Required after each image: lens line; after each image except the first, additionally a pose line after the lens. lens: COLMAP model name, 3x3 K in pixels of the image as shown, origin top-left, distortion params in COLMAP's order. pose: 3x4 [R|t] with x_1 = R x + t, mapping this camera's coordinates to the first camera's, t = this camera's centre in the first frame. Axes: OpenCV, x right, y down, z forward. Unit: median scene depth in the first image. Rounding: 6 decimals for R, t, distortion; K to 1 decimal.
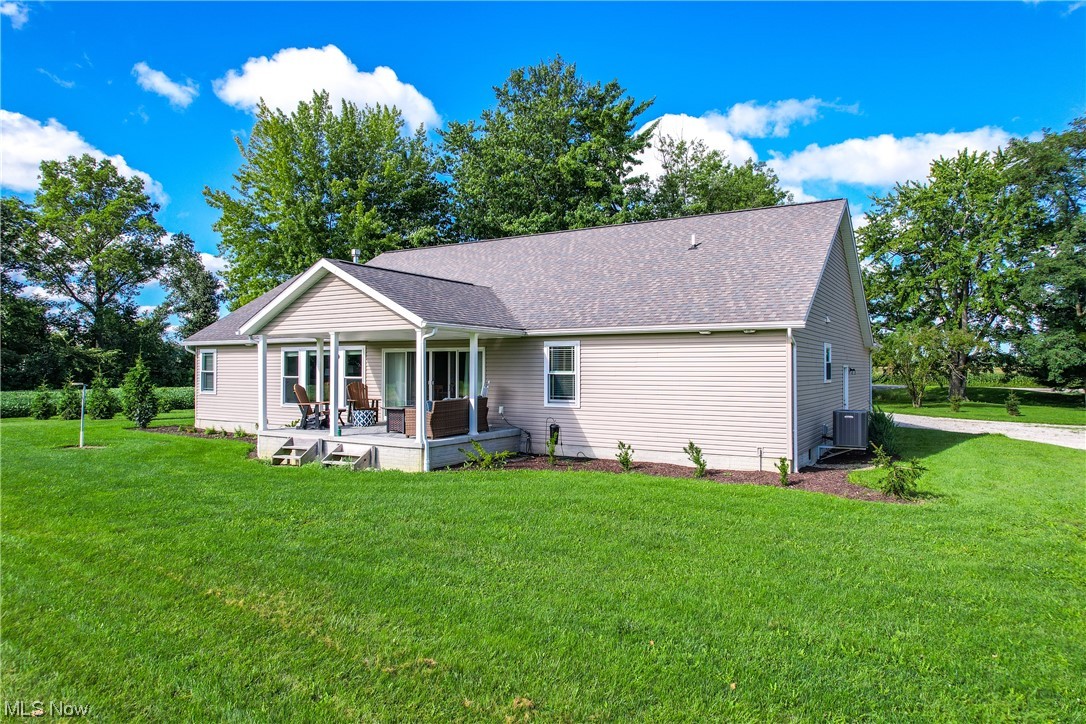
lens RADIAL K [[690.9, 0, 539.8], [0, 690.9, 361.9], [0, 0, 1]] dist [-0.069274, 0.068686]
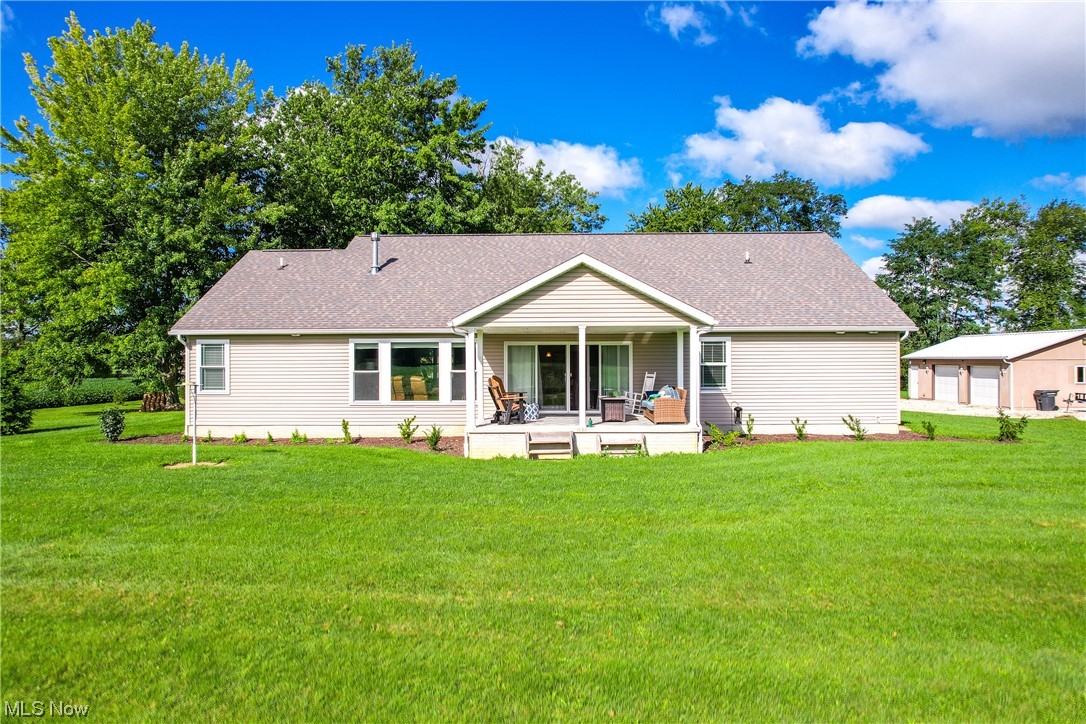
lens RADIAL K [[690.9, 0, 539.8], [0, 690.9, 361.9], [0, 0, 1]] dist [-0.069274, 0.068686]
pose [[0.864537, -0.006924, 0.502521, -0.751262], [0.000210, 0.999910, 0.013417, -0.003354], [-0.502569, -0.011495, 0.864461, 0.129289]]
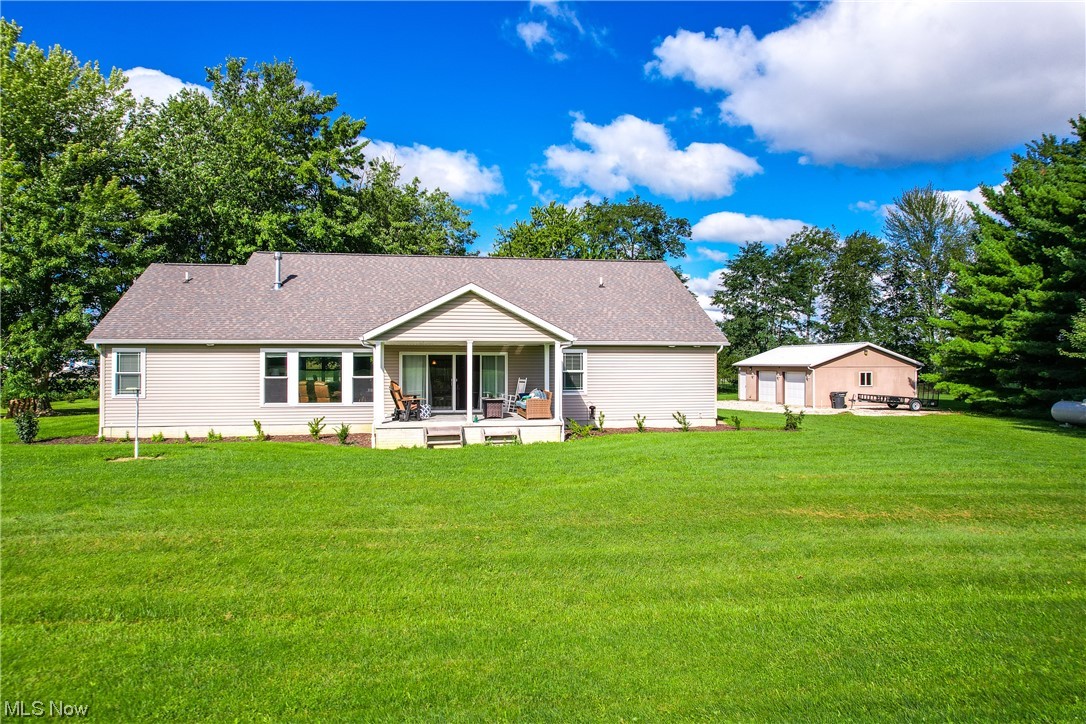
lens RADIAL K [[690.9, 0, 539.8], [0, 690.9, 361.9], [0, 0, 1]] dist [-0.069274, 0.068686]
pose [[0.749412, -0.000367, 0.662103, -0.903702], [-0.005174, 0.999966, 0.006411, -0.011756], [-0.662083, -0.008230, 0.749385, -0.030303]]
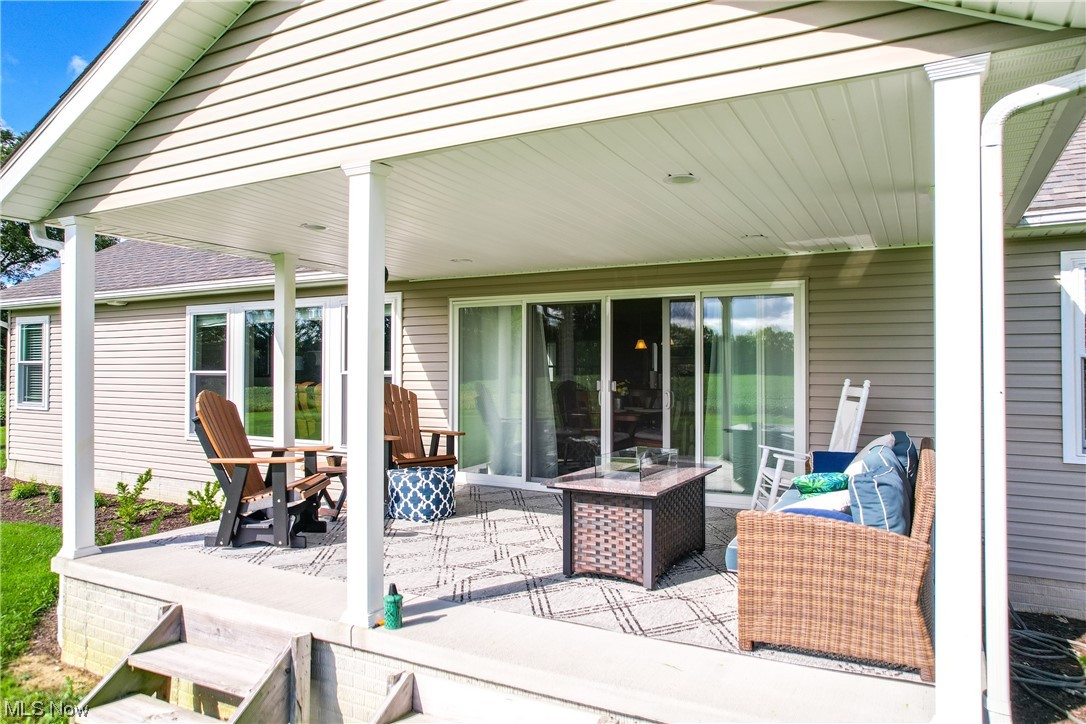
lens RADIAL K [[667.9, 0, 564.3], [0, 667.9, 359.2], [0, 0, 1]] dist [-0.035703, 0.000762]
pose [[0.993262, 0.004541, 0.115799, -0.227878], [-0.003082, 0.999914, -0.012779, 0.021824], [-0.115847, 0.012336, 0.993190, 0.677922]]
